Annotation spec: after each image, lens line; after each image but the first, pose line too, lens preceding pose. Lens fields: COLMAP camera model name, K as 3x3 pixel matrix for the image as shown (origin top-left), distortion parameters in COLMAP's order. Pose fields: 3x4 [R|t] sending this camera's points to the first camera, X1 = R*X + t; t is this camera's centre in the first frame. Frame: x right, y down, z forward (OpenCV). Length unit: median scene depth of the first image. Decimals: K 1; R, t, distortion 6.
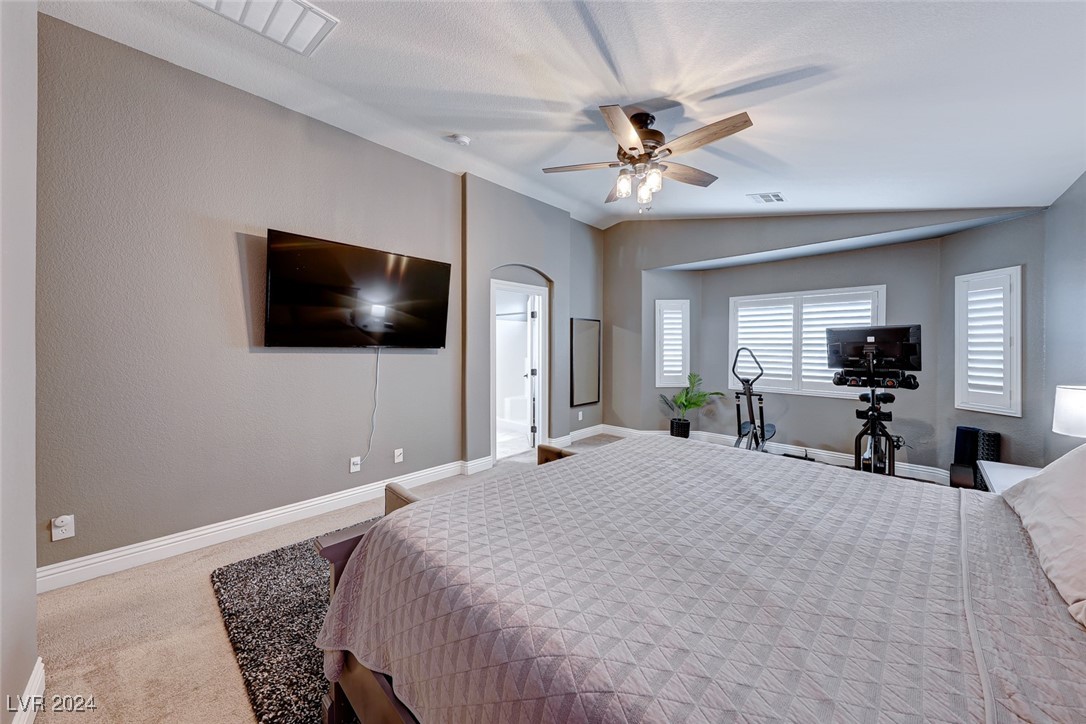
lens RADIAL K [[370.8, 0, 544.0], [0, 370.8, 348.7], [0, 0, 1]] dist [0.009694, -0.003636]
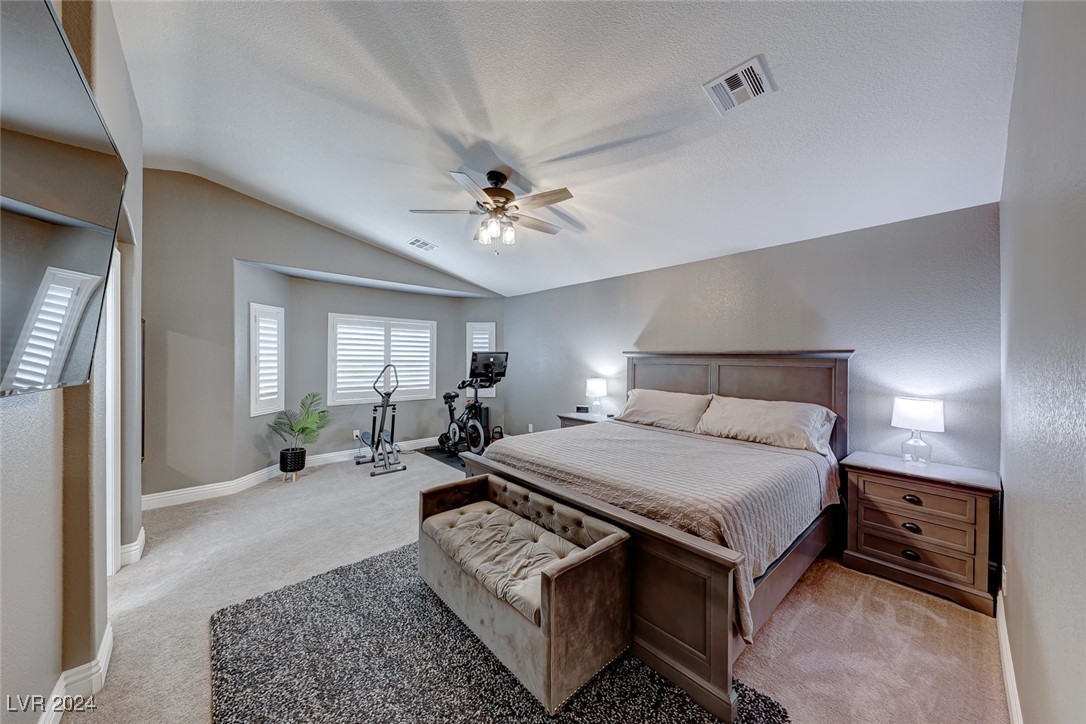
lens RADIAL K [[373.1, 0, 540.7], [0, 373.1, 354.5], [0, 0, 1]] dist [0.010331, -0.005830]
pose [[0.072326, 0.011794, 0.997311, -0.538408], [0.004571, 0.999916, -0.012156, -0.015548], [-0.997371, 0.005437, 0.072266, 0.450005]]
